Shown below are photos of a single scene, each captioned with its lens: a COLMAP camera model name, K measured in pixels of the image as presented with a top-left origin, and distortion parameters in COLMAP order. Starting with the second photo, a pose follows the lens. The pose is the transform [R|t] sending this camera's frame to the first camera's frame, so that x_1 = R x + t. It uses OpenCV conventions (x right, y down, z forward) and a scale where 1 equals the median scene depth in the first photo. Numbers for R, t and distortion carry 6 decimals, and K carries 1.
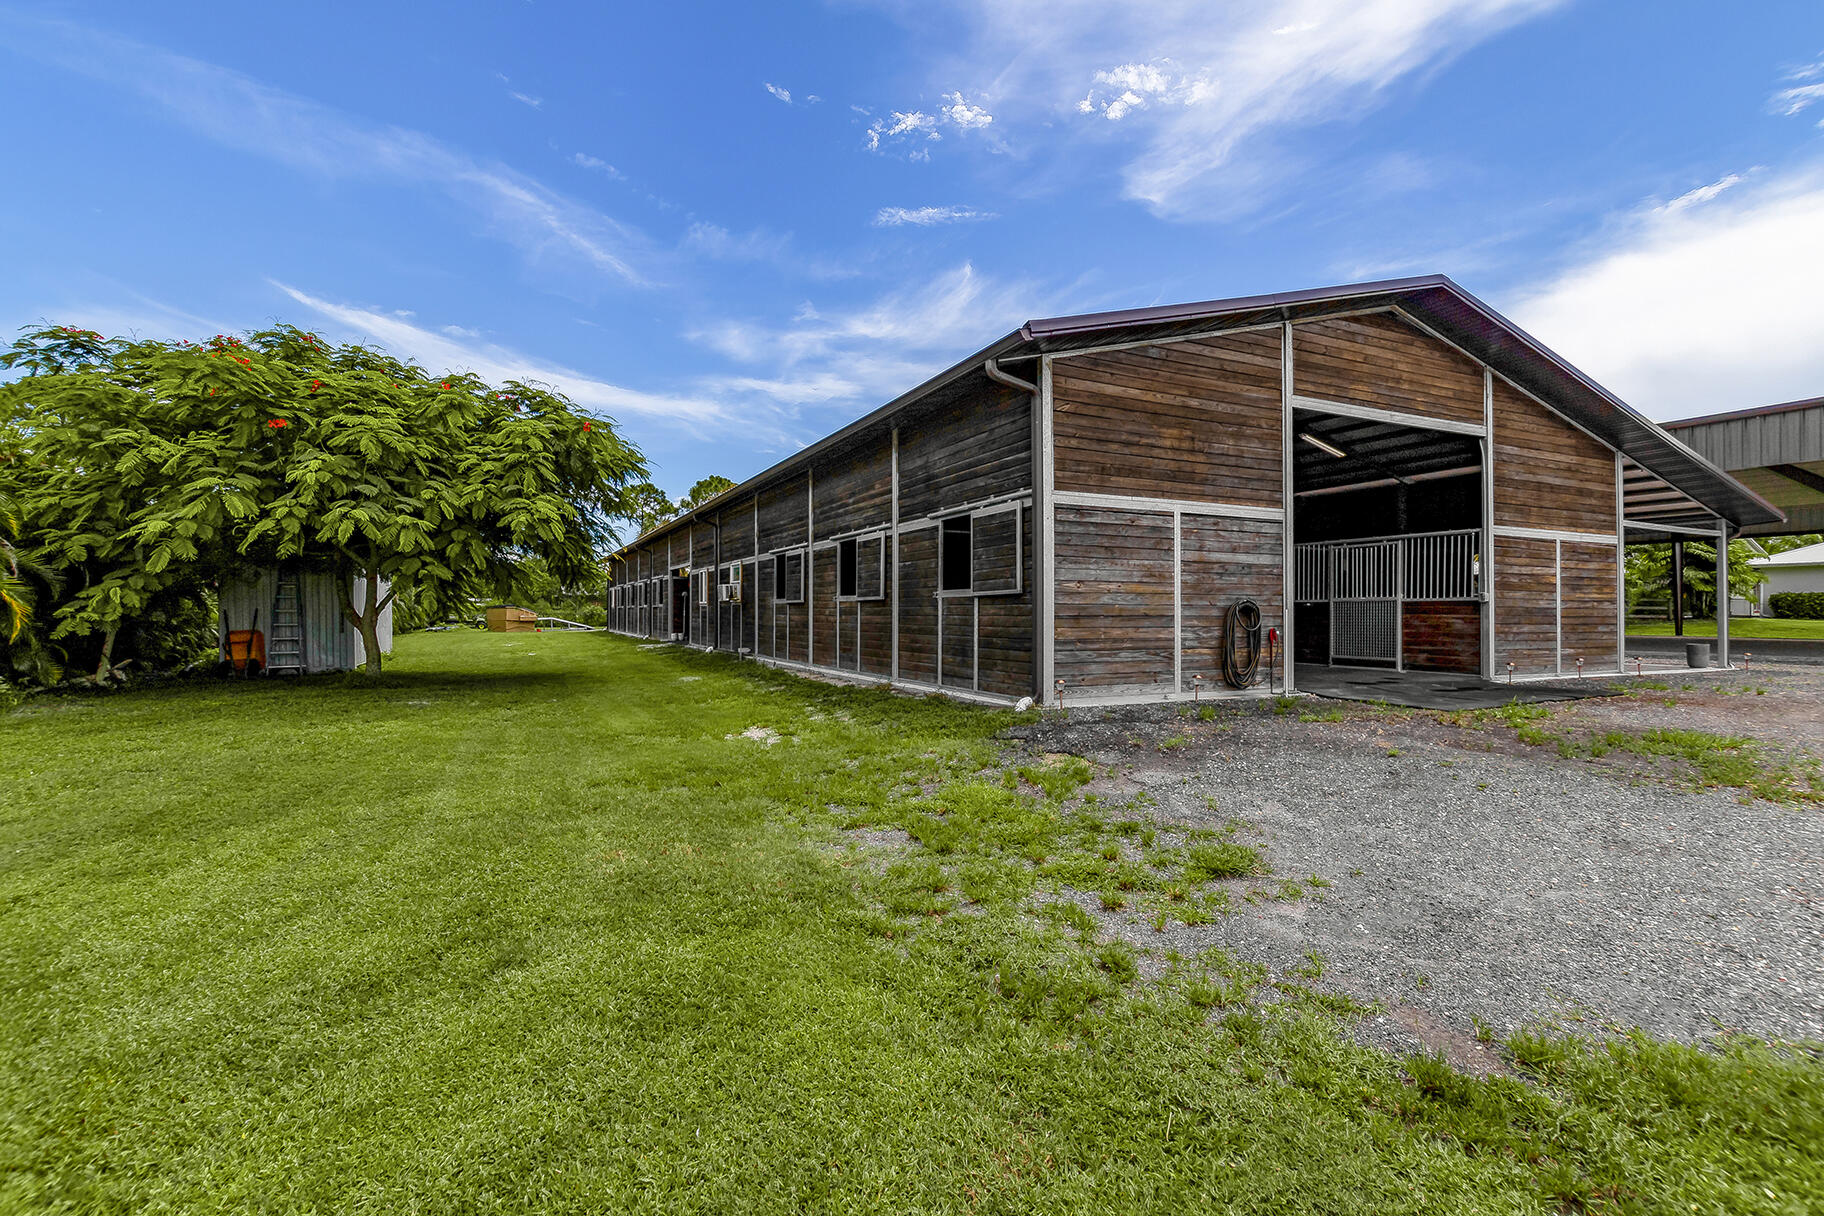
lens RADIAL K [[822.9, 0, 916.6], [0, 822.9, 610.2], [0, 0, 1]] dist [-0.000220, 0.000157]
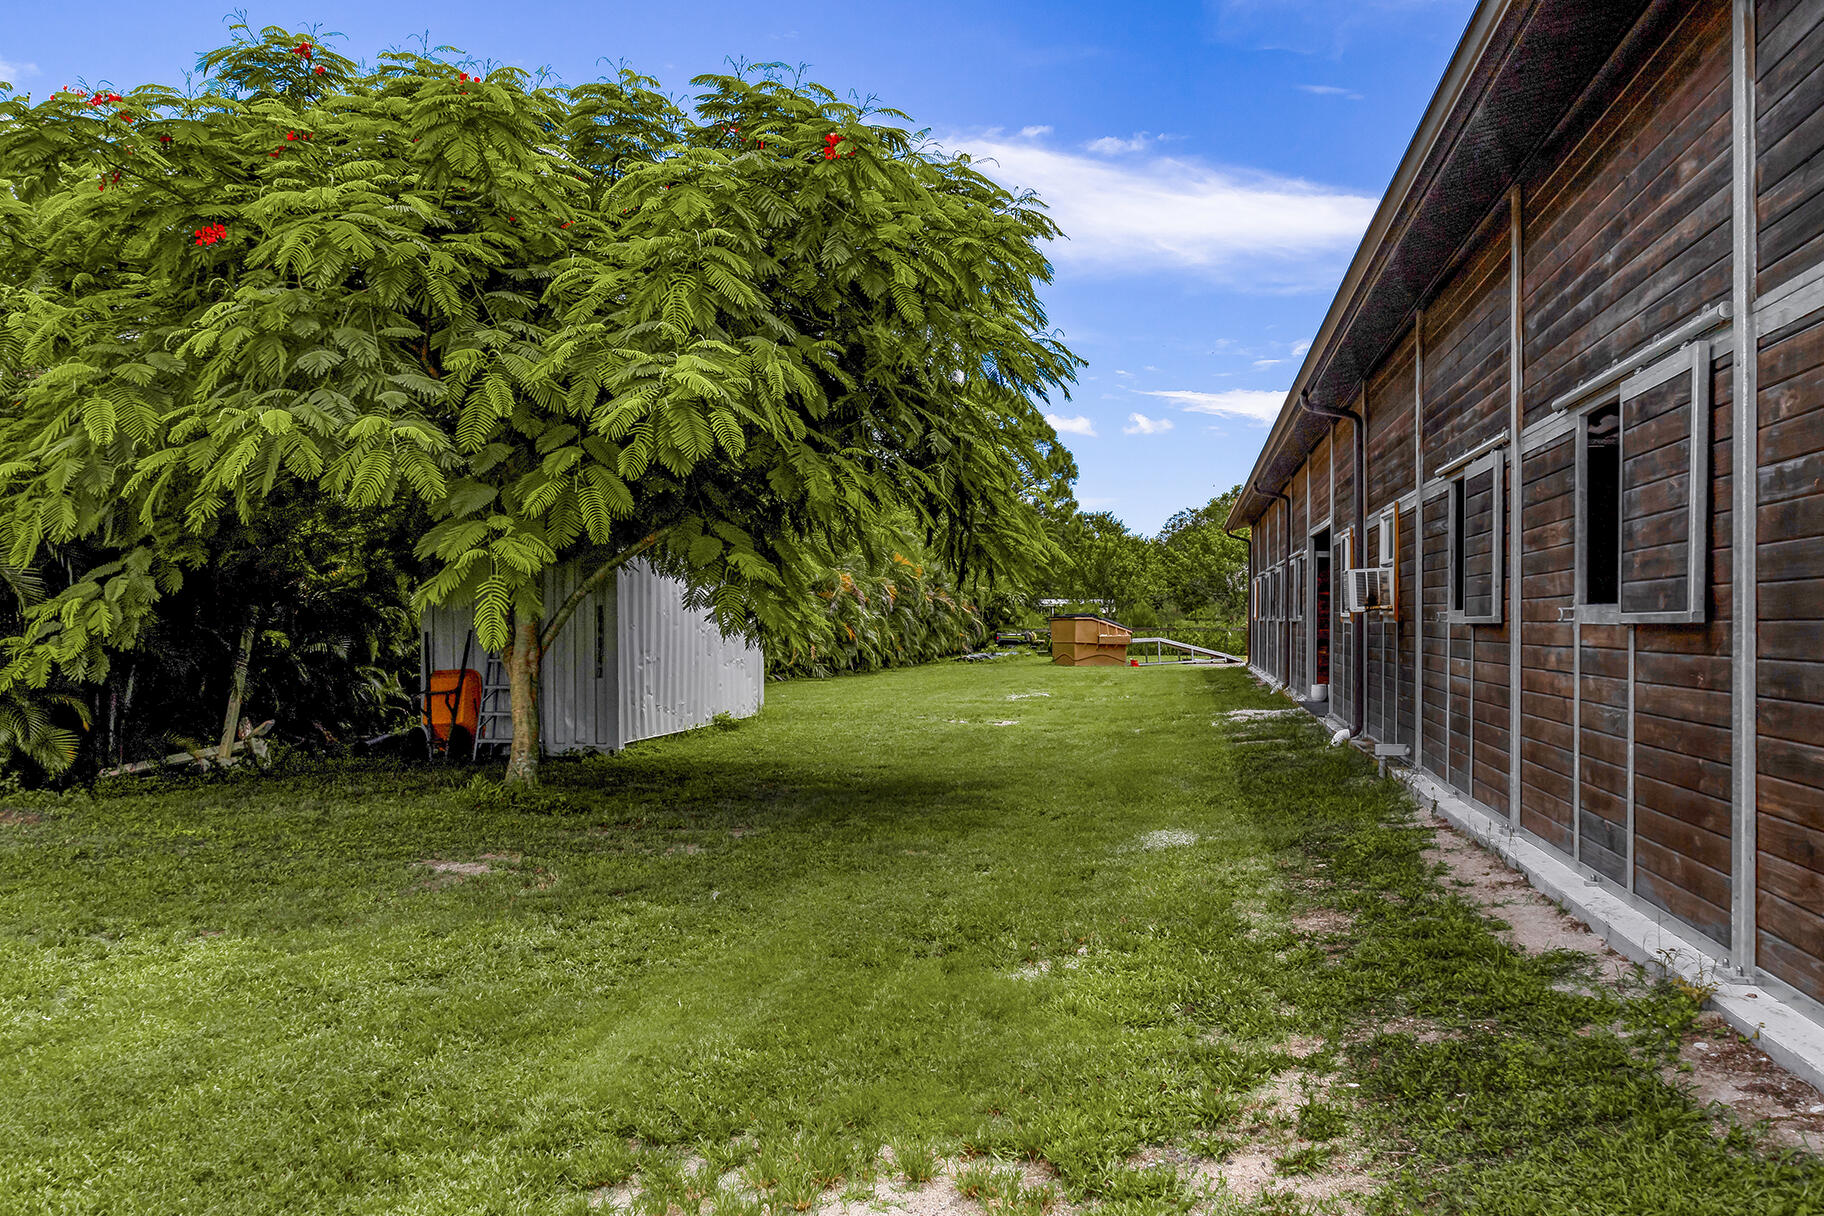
lens RADIAL K [[1592.2, 0, 909.5], [0, 1592.2, 610.4], [0, 0, 1]] dist [-0.000431, -0.000146]
pose [[0.809454, -0.001656, -0.587180, 0.045326], [-0.001508, 0.999987, -0.004899, -0.013861], [0.587181, 0.004851, 0.809441, 0.471911]]
